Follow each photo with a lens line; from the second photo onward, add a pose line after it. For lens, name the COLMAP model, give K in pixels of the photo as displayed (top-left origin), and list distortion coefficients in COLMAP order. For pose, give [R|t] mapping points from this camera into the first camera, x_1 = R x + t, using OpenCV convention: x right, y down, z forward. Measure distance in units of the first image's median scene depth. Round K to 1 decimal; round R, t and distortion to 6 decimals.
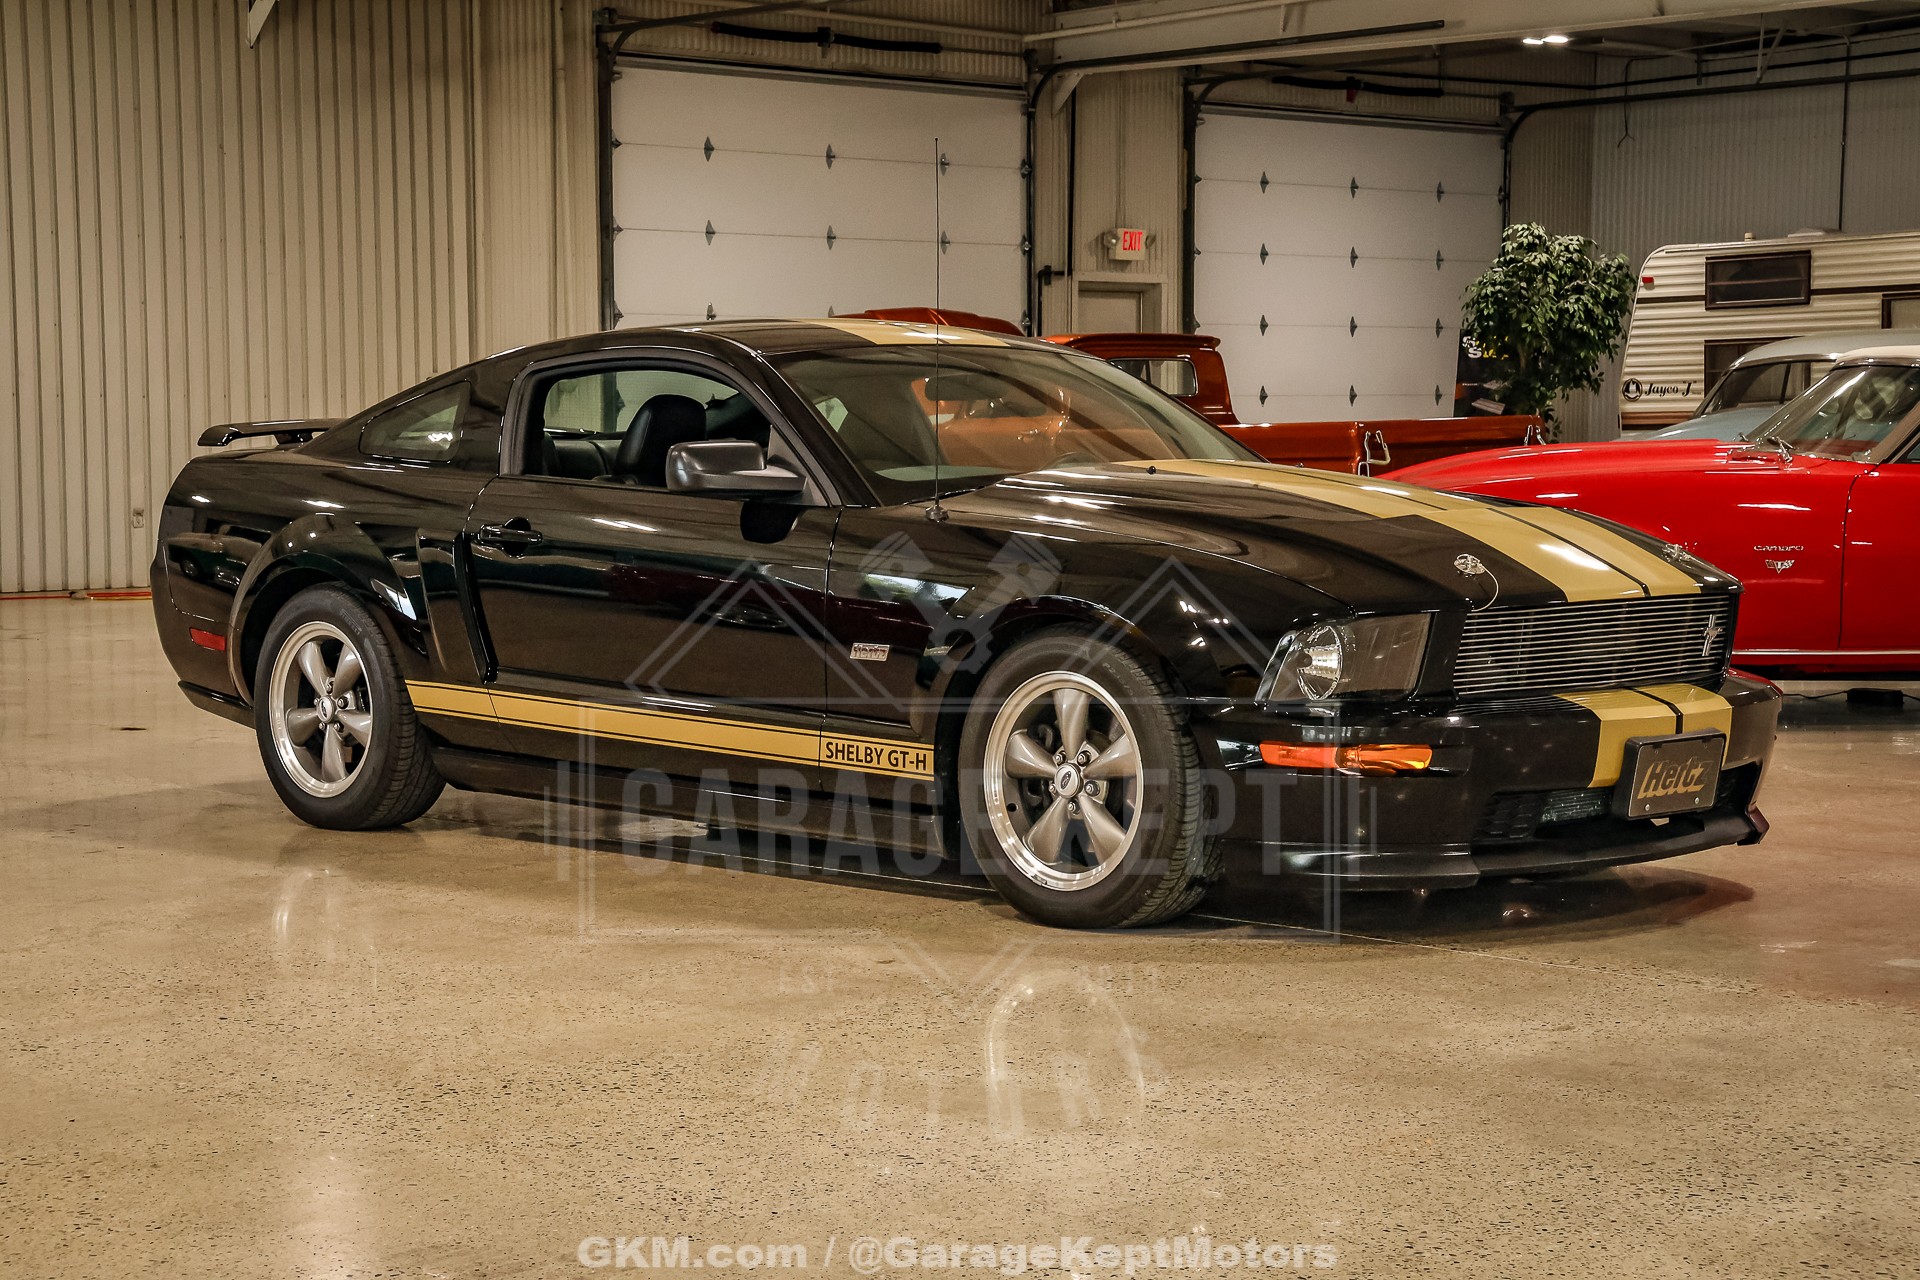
lens RADIAL K [[3513.4, 0, 956.8], [0, 3513.4, 640.8], [0, 0, 1]] dist [0.208014, 0.874766]
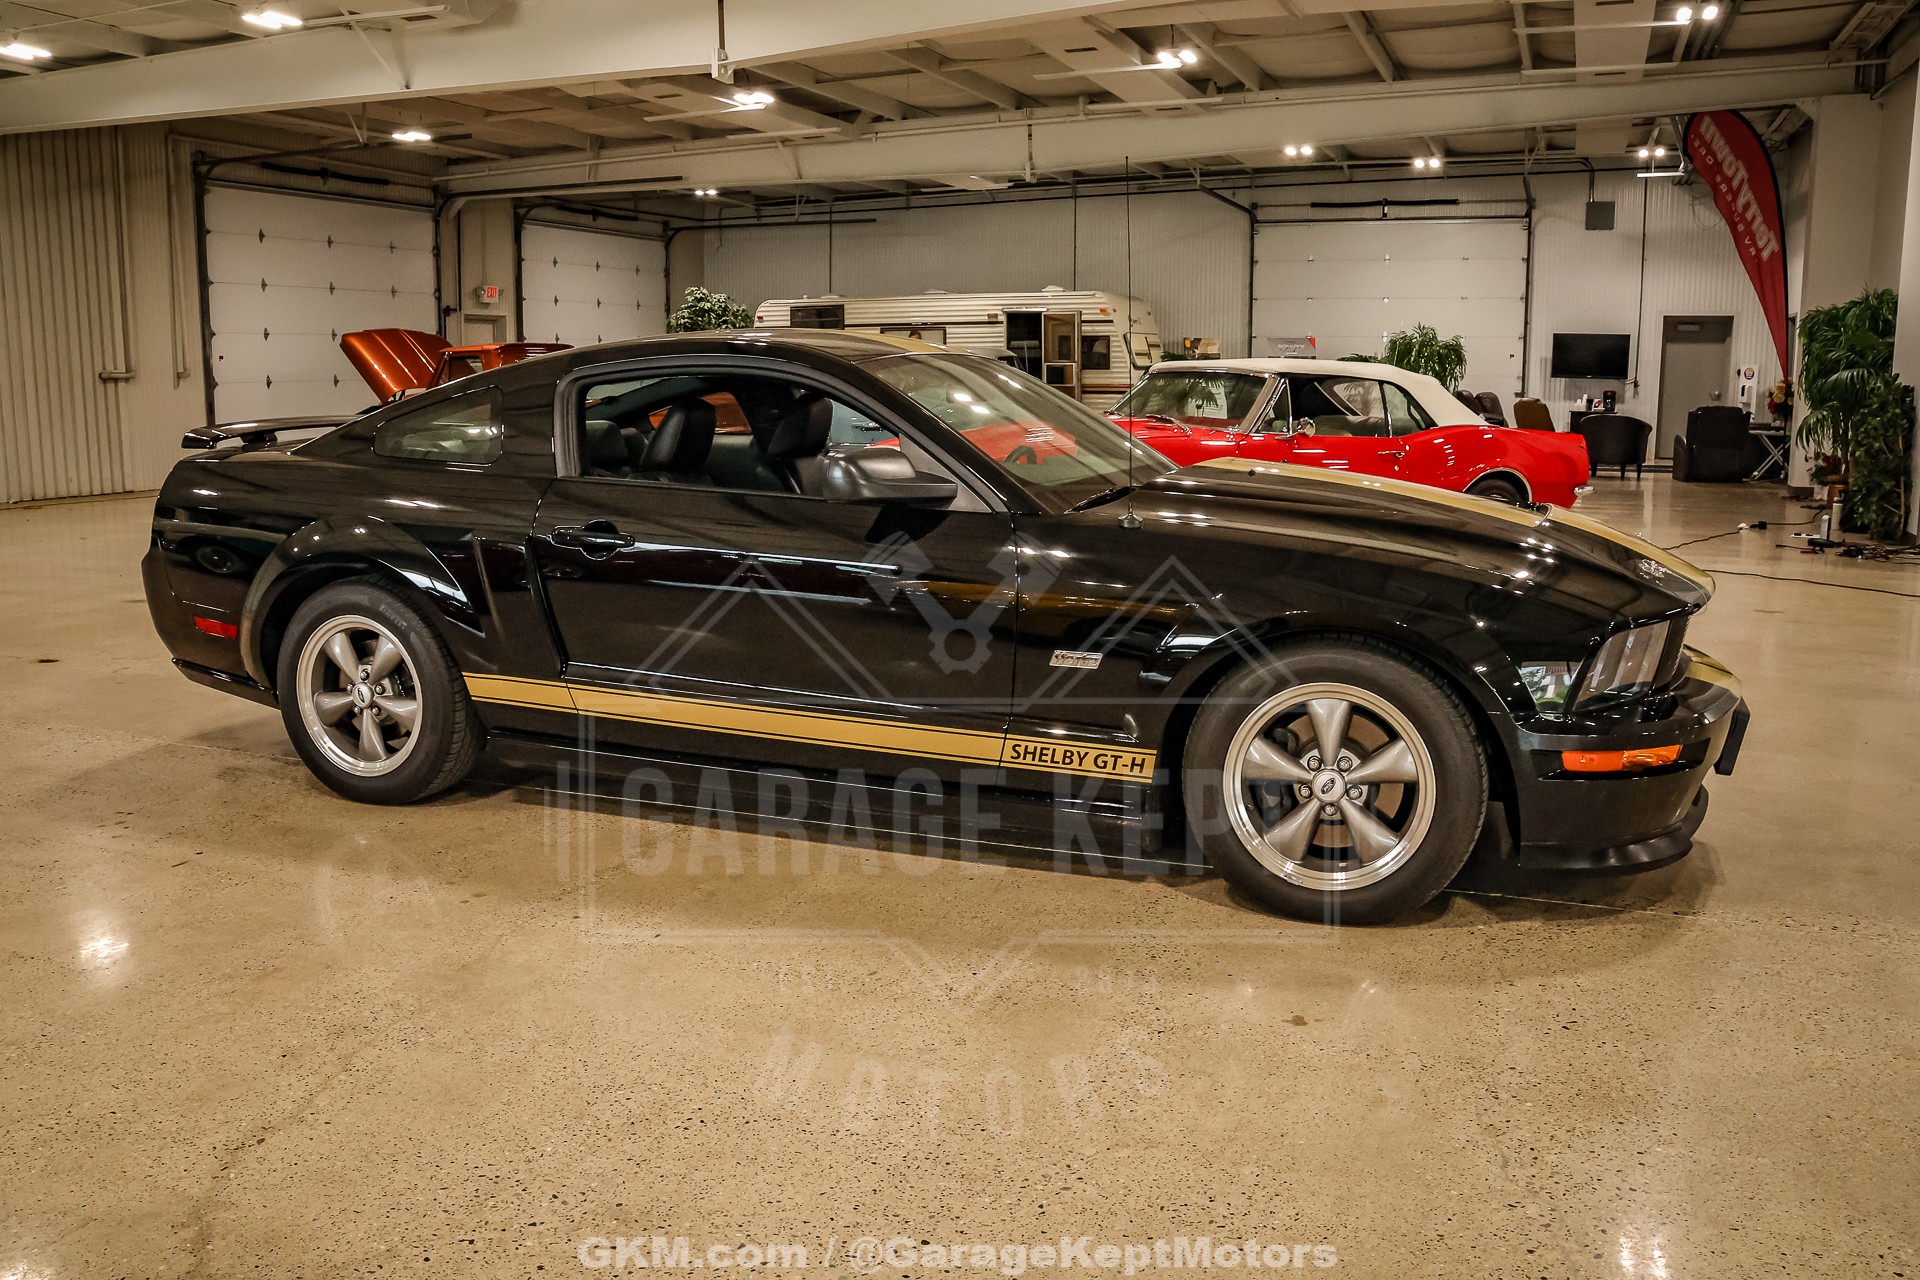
lens RADIAL K [[1600.8, 0, 956.2], [0, 1600.8, 640.7], [0, 0, 1]] dist [-0.166503, 0.133480]
pose [[0.916621, -0.061134, 0.395055, -0.080417], [0.021826, 0.994417, 0.103241, -0.017128], [-0.399161, -0.086010, 0.912838, 0.197728]]
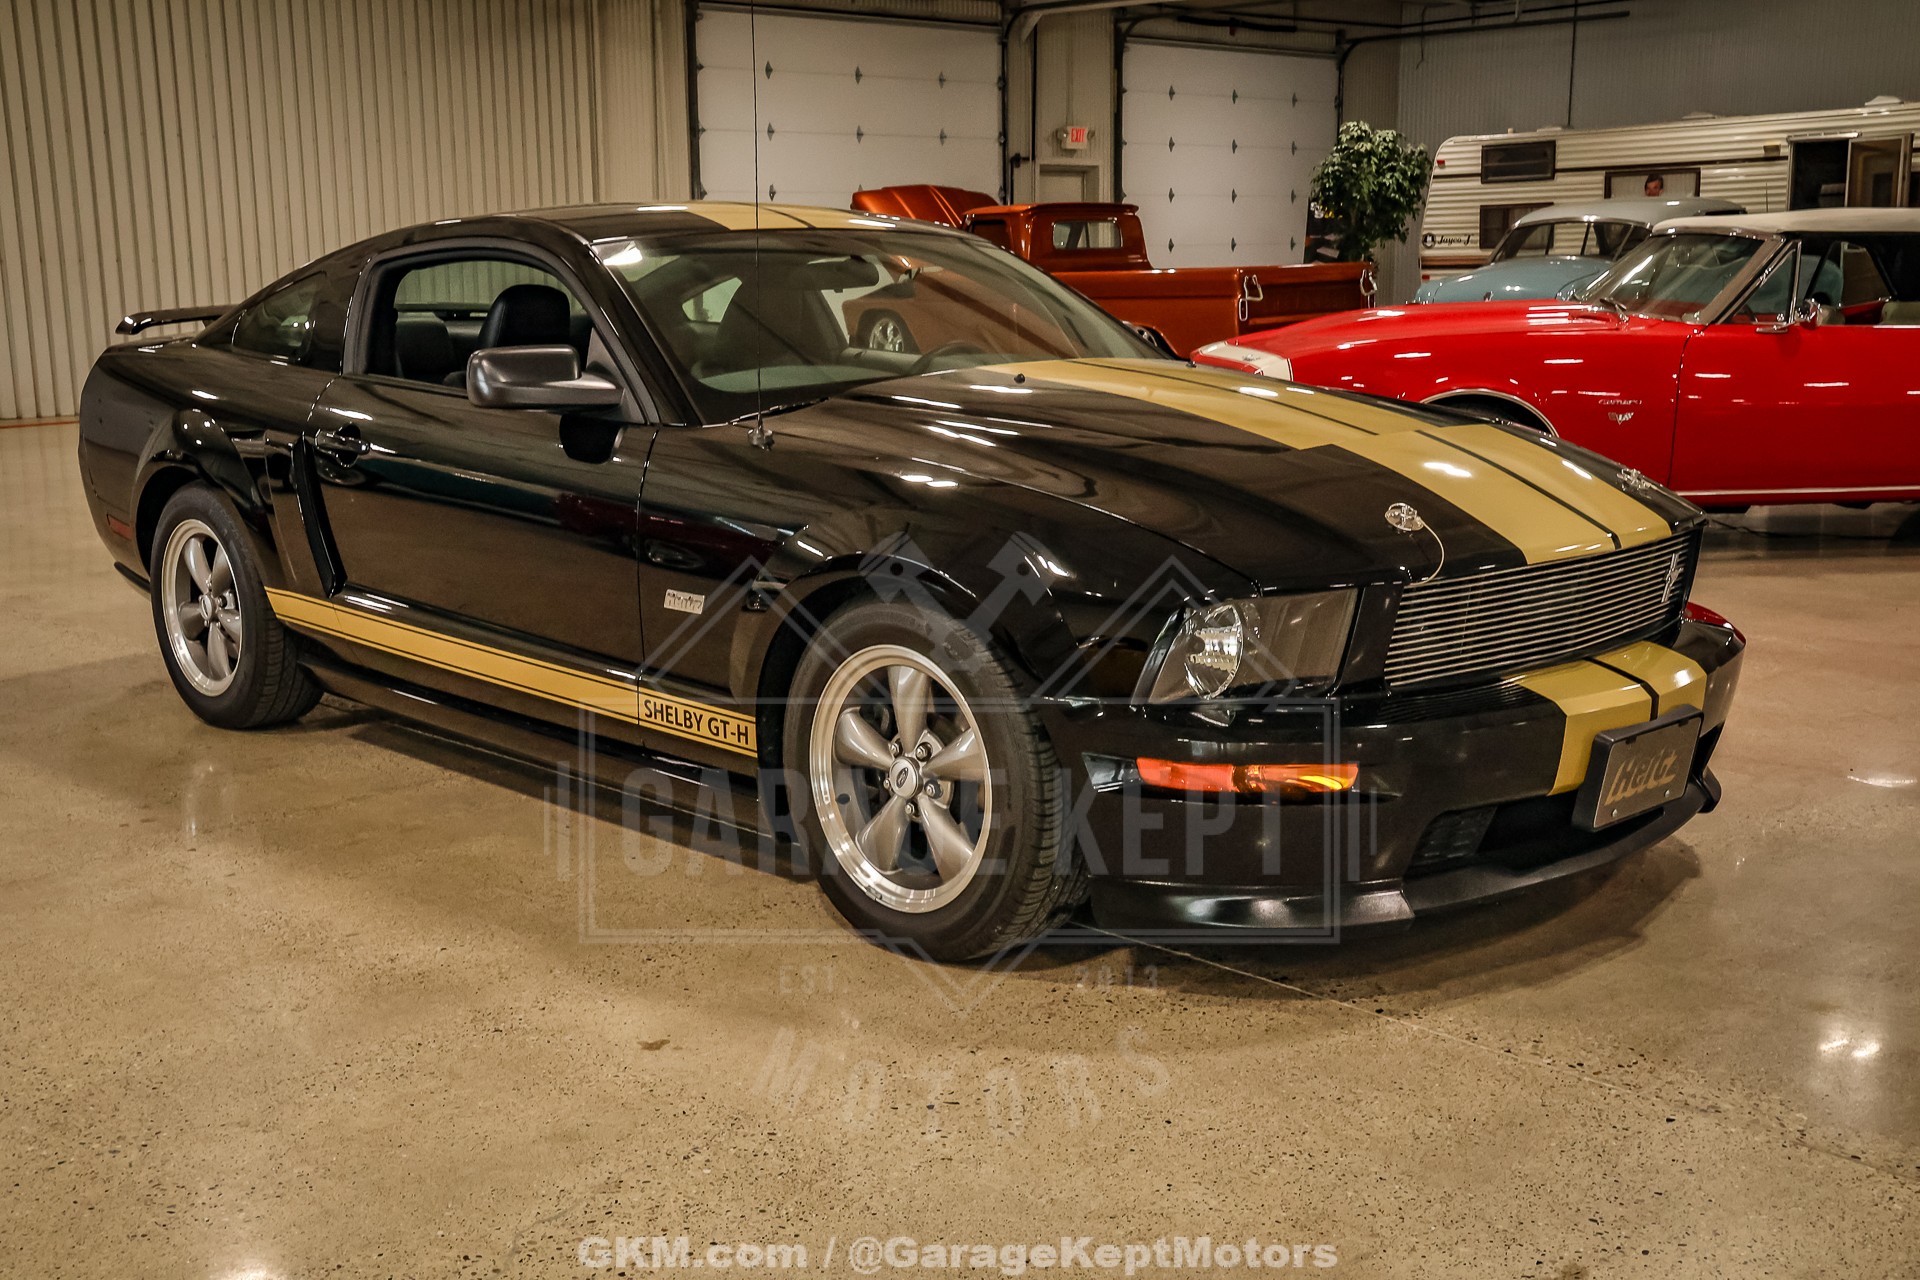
lens RADIAL K [[2147.6, 0, 947.3], [0, 2147.6, 651.2], [0, 0, 1]] dist [-0.034271, 0.282210]
pose [[0.999813, -0.005483, -0.018535, 0.016225], [0.007666, 0.992762, 0.119852, -0.015671], [0.017743, -0.119972, 0.992619, 0.162227]]
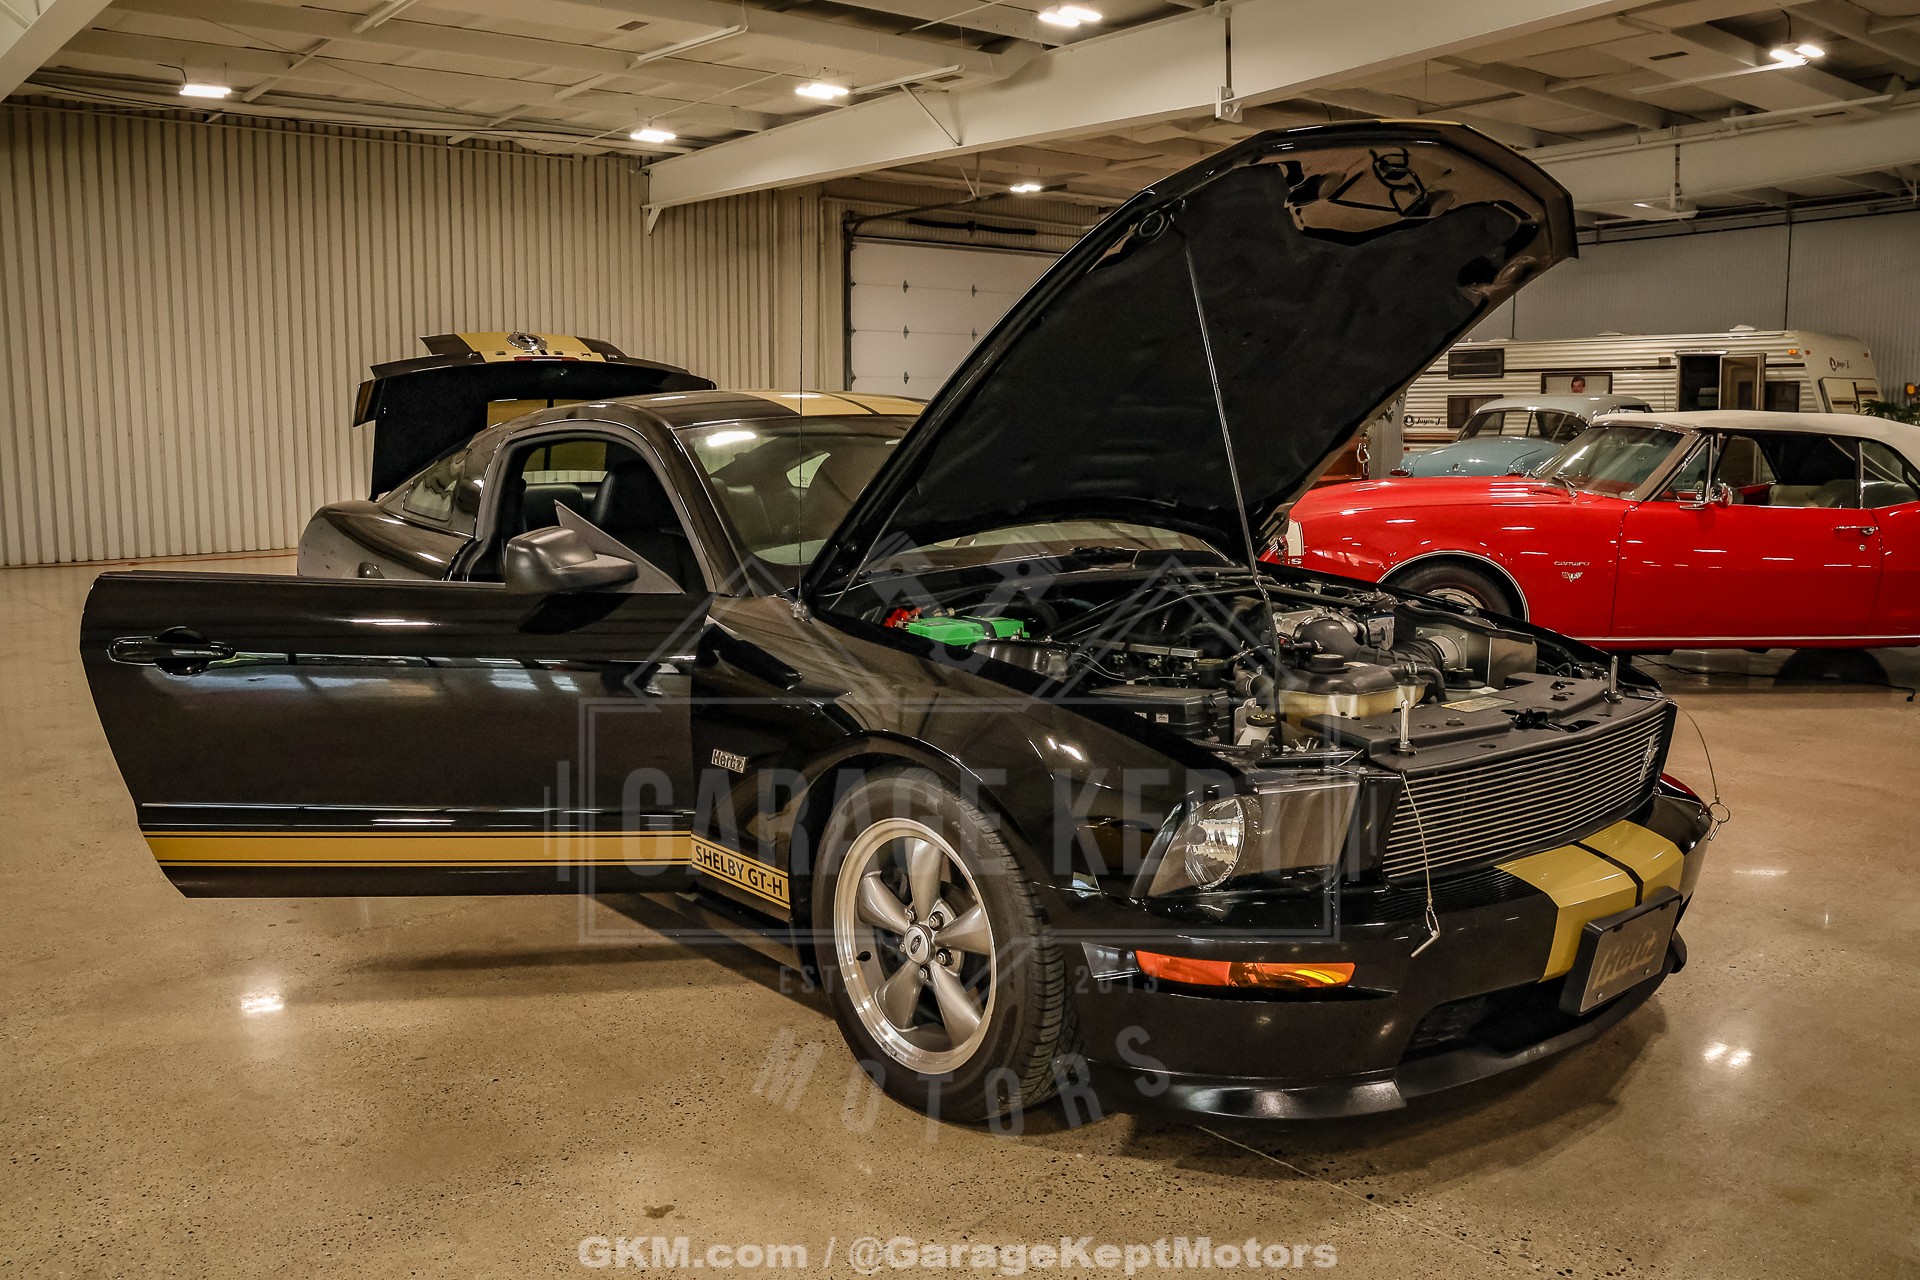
lens RADIAL K [[1604.0, 0, 952.4], [0, 1604.0, 646.5], [0, 0, 1]] dist [-0.155110, 0.122291]
pose [[0.997014, 0.011930, -0.076288, 0.021821], [-0.006062, 0.997035, 0.076704, -0.019766], [0.076977, -0.076013, 0.994131, 0.198197]]
